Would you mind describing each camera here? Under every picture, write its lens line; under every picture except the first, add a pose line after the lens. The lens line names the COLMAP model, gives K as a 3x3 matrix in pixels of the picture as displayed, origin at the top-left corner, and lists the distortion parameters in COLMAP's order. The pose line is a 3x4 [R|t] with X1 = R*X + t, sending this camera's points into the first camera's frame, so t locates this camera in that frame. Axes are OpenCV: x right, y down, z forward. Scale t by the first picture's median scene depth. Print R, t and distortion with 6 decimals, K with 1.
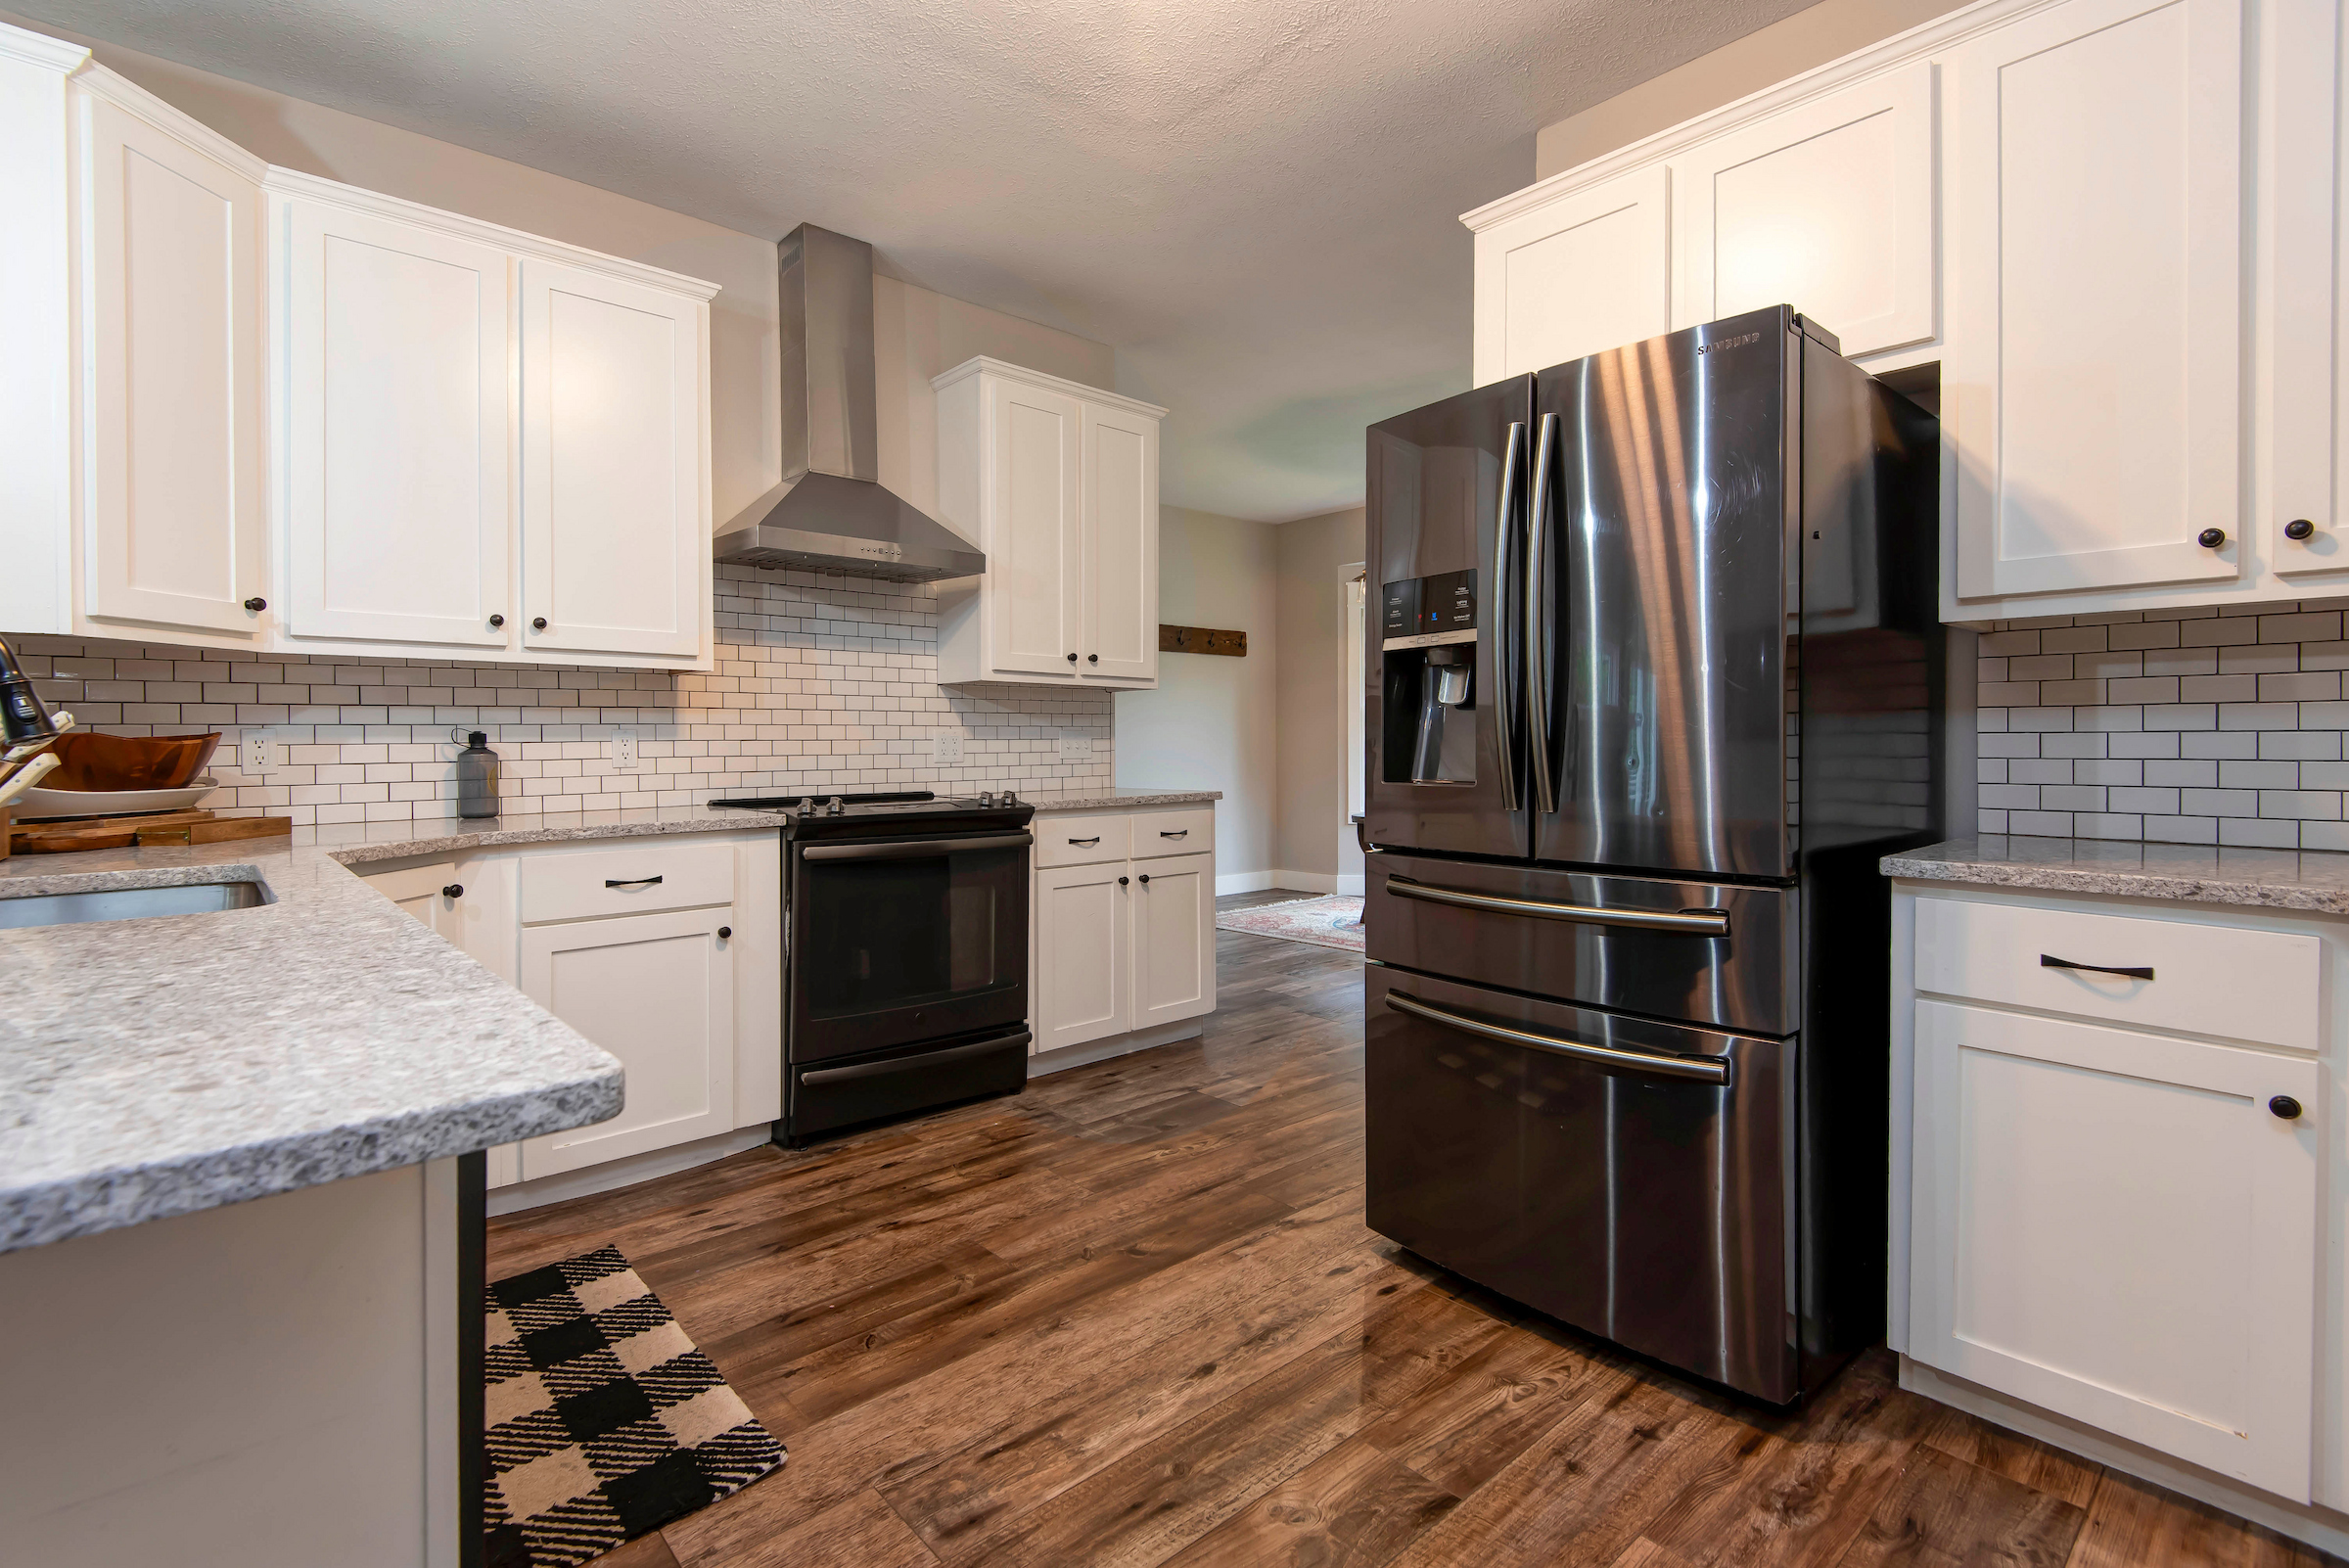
lens RADIAL K [[1093.0, 0, 1178.5], [0, 1093.0, 751.9], [0, 0, 1]] dist [0.004126, 0.000574]
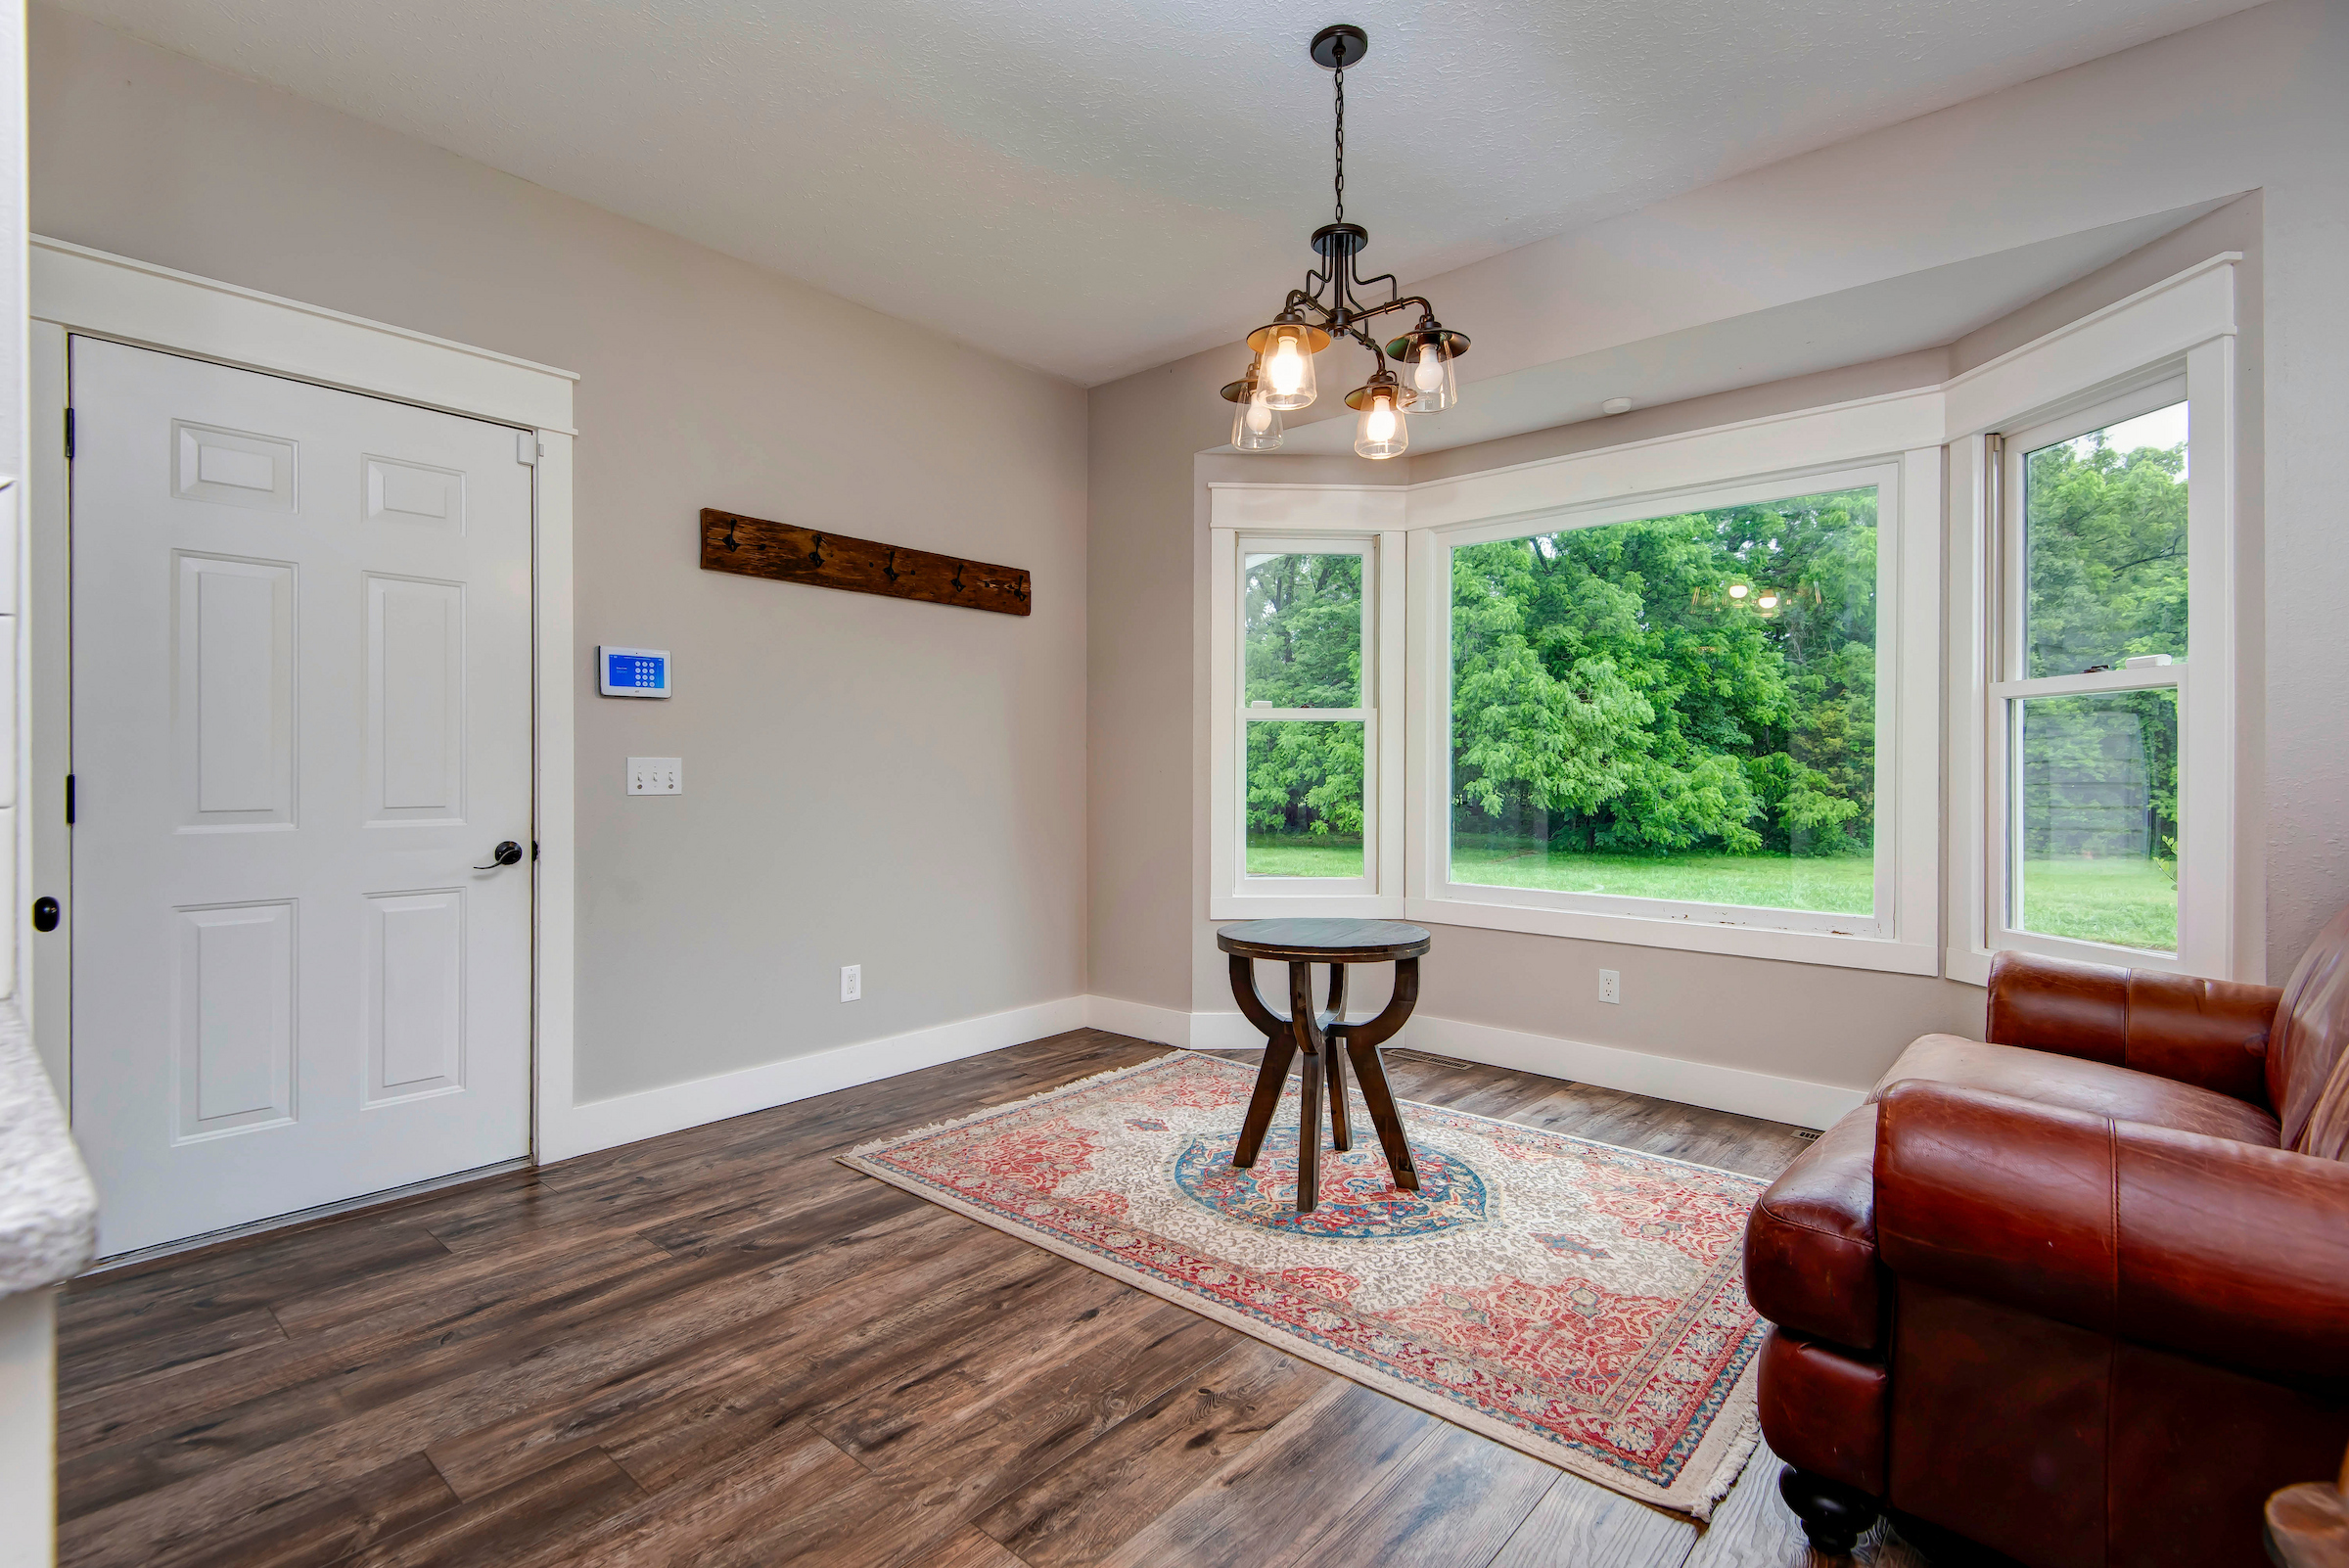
lens RADIAL K [[1077.3, 0, 1174.5], [0, 1077.3, 784.0], [0, 0, 1]] dist [0.012906, 0.000073]
pose [[0.992926, 0.006413, 0.118561, 0.243928], [-0.006821, 0.999972, 0.003030, -0.015403], [-0.118538, -0.003817, 0.992942, 1.558179]]
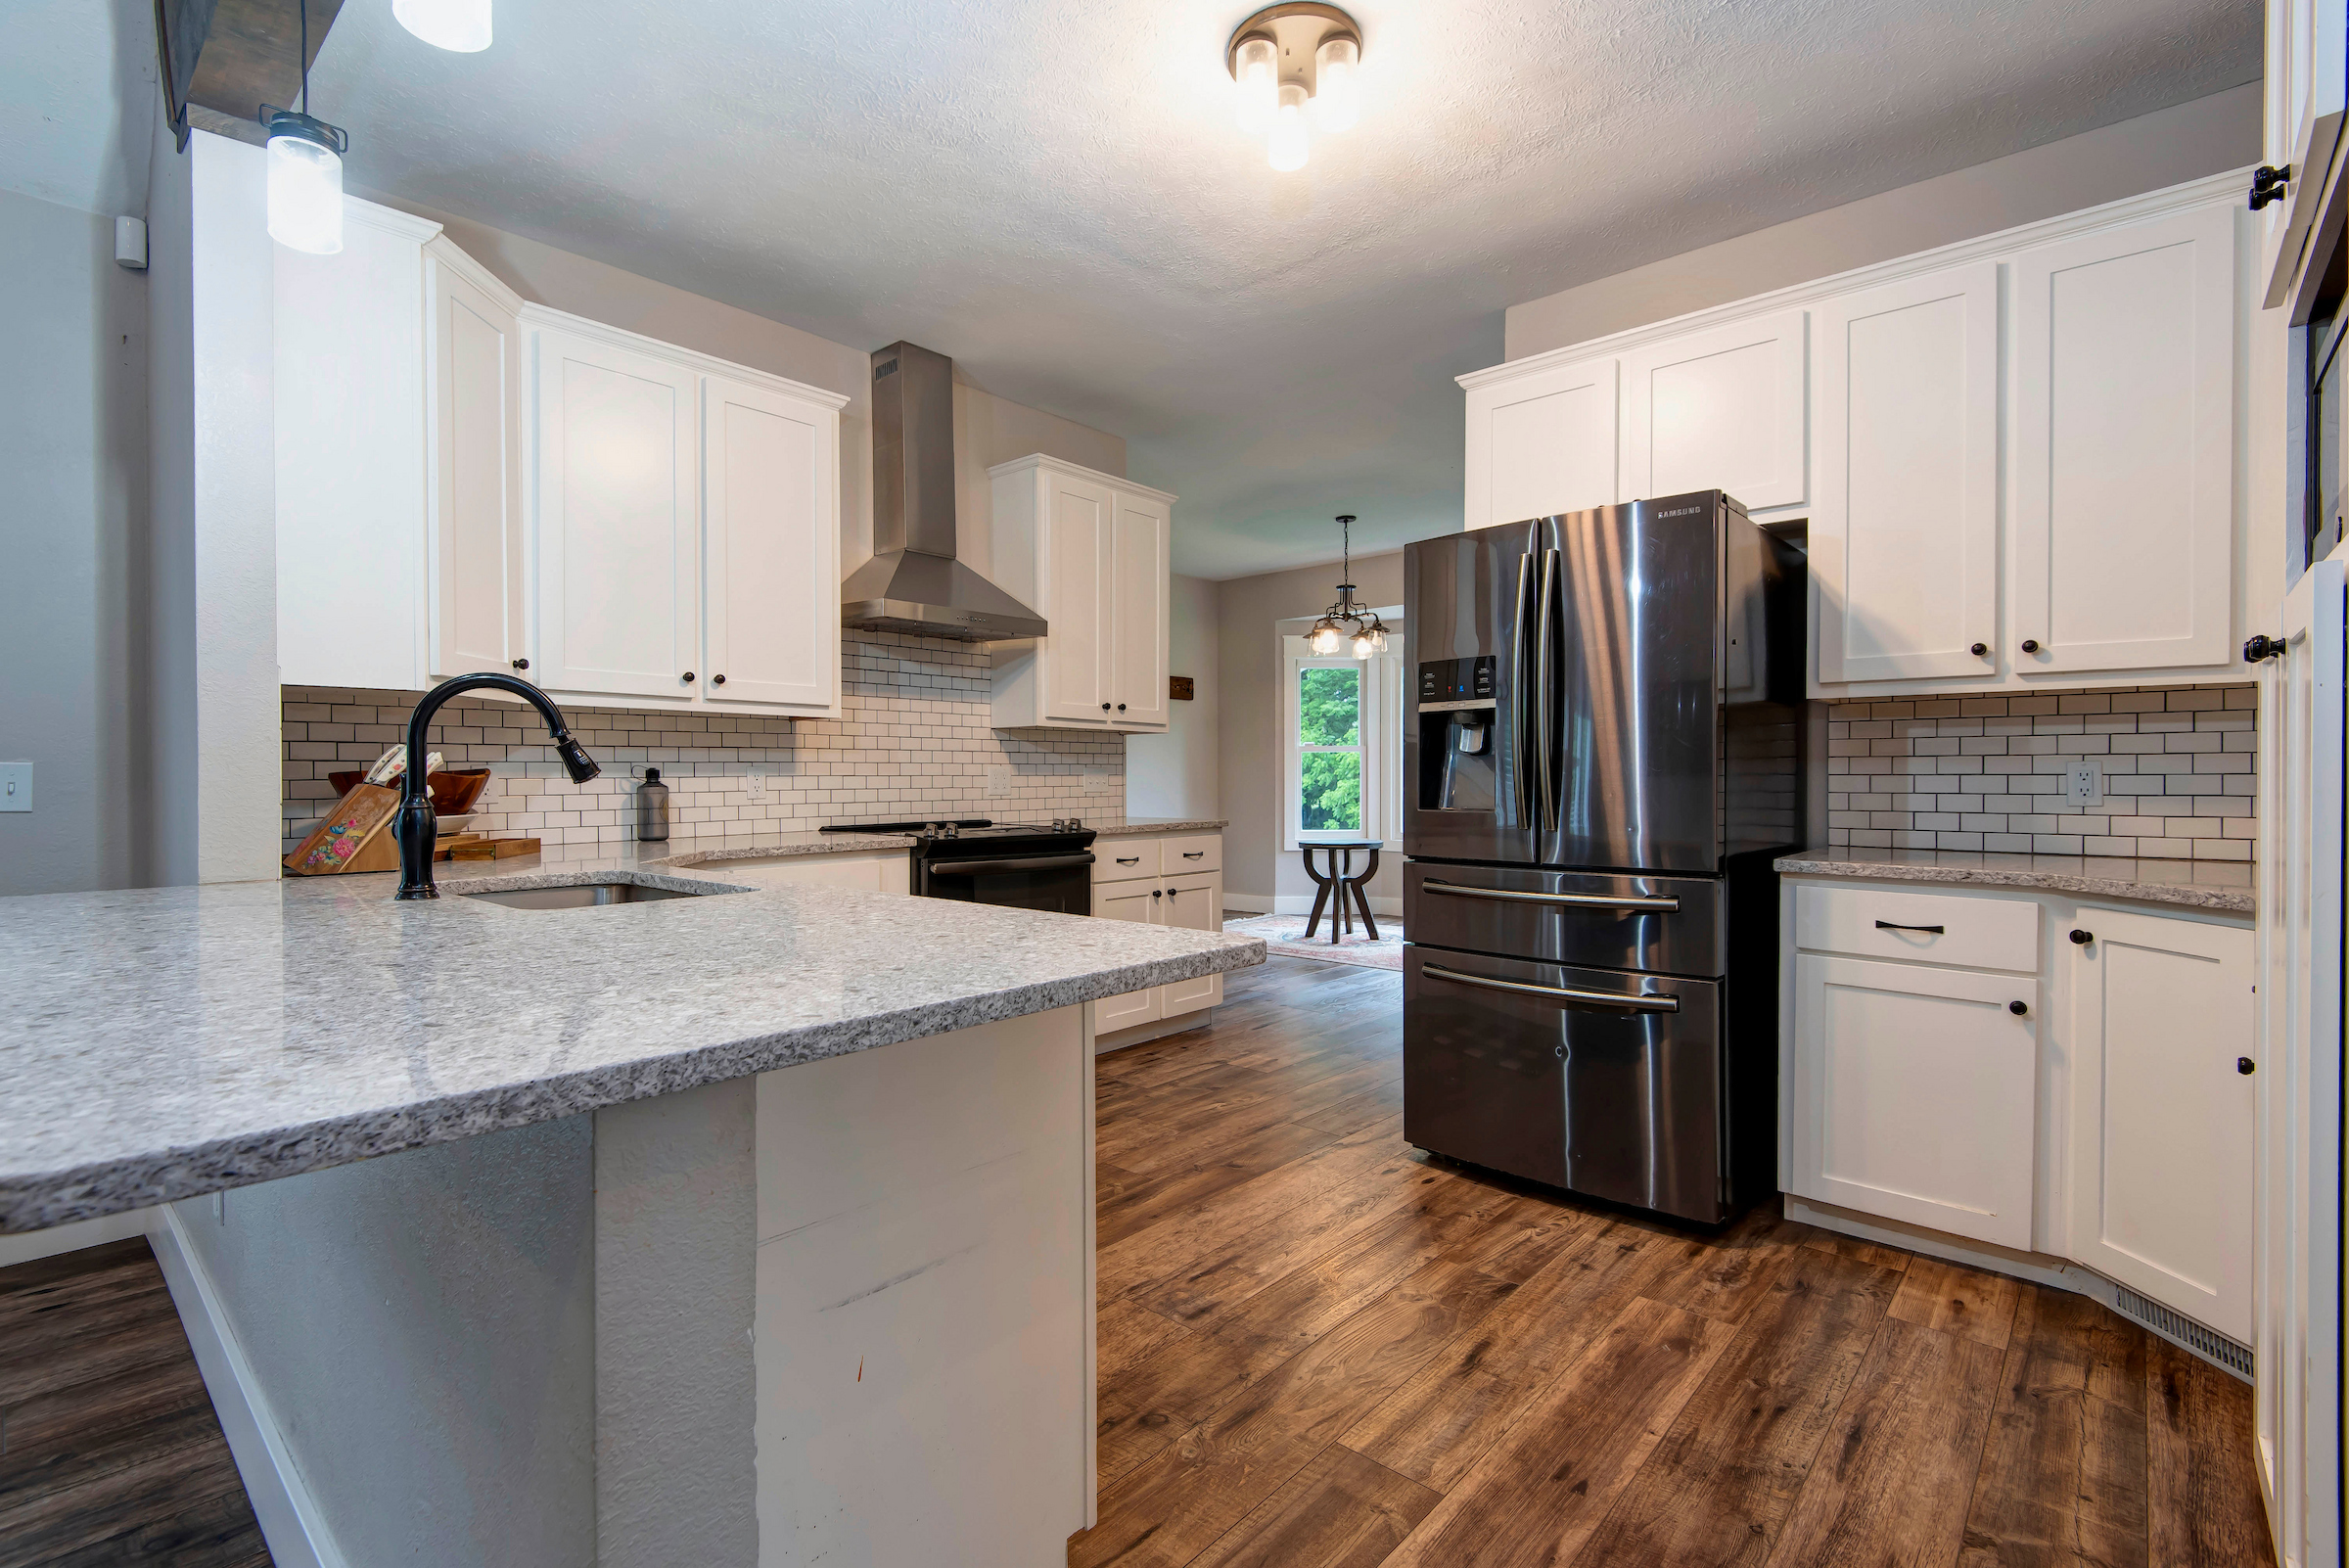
lens RADIAL K [[1077.3, 0, 1174.5], [0, 1077.3, 784.0], [0, 0, 1]] dist [0.012906, 0.000073]
pose [[0.993984, 0.002775, 0.109493, -0.265103], [-0.002517, 0.999994, -0.002494, 0.000350], [-0.109500, 0.002203, 0.993984, -0.298672]]
